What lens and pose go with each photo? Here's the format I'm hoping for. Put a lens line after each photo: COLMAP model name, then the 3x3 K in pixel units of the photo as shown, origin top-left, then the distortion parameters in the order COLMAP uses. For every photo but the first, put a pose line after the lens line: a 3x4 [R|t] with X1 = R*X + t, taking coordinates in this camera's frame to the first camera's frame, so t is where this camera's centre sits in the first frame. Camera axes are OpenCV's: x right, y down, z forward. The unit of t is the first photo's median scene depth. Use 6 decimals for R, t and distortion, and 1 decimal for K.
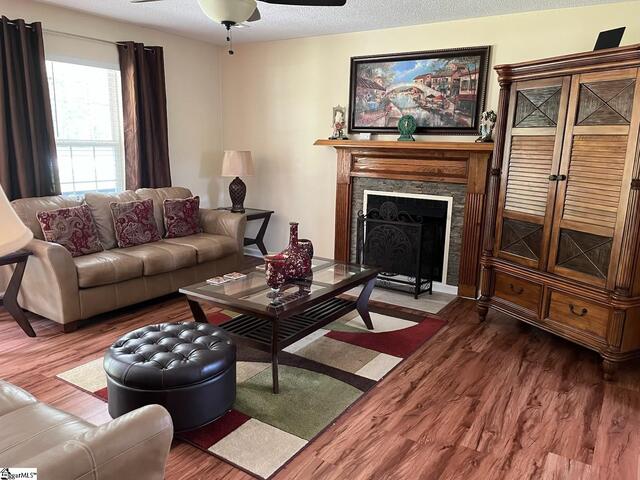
lens RADIAL K [[487.7, 0, 324.4], [0, 487.7, 242.0], [0, 0, 1]] dist [0.038013, -0.045425]
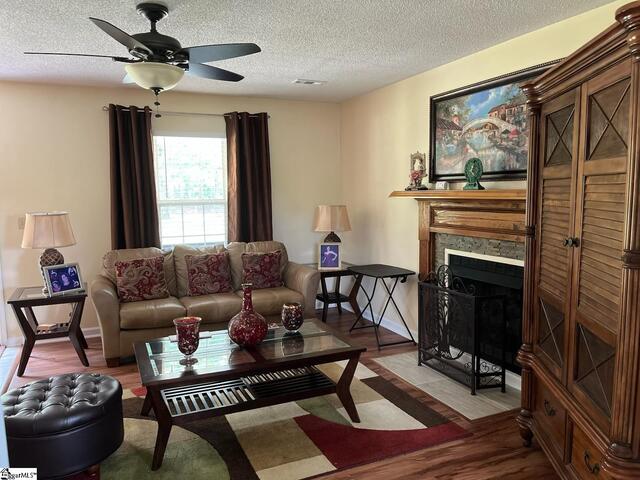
lens RADIAL K [[487.7, 0, 322.9], [0, 487.7, 242.2], [0, 0, 1]] dist [0.038013, -0.045425]
pose [[0.840605, 0.020186, -0.541272, 0.385717], [-0.073976, 0.994220, -0.077808, -0.040422], [0.536573, 0.105447, 0.837240, 0.205450]]
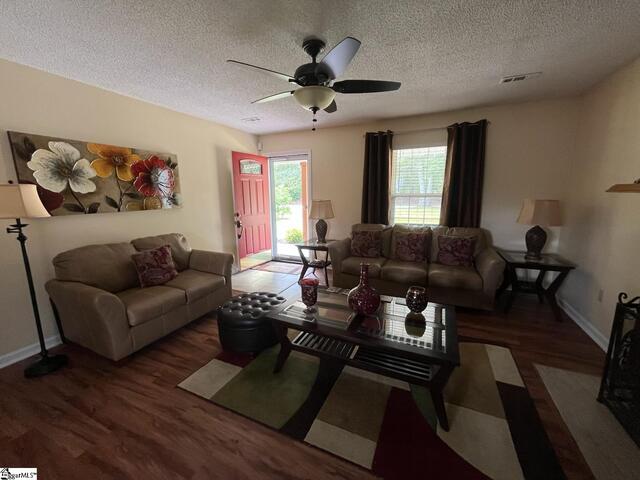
lens RADIAL K [[260.0, 0, 318.4], [0, 260.0, 241.2], [0, 0, 1]] dist [-0.003301, -0.000327]
pose [[0.133410, 0.157397, -0.978482, 0.339910], [-0.182713, 0.974290, 0.131811, -0.103129], [0.974073, 0.161196, 0.158739, 0.551538]]
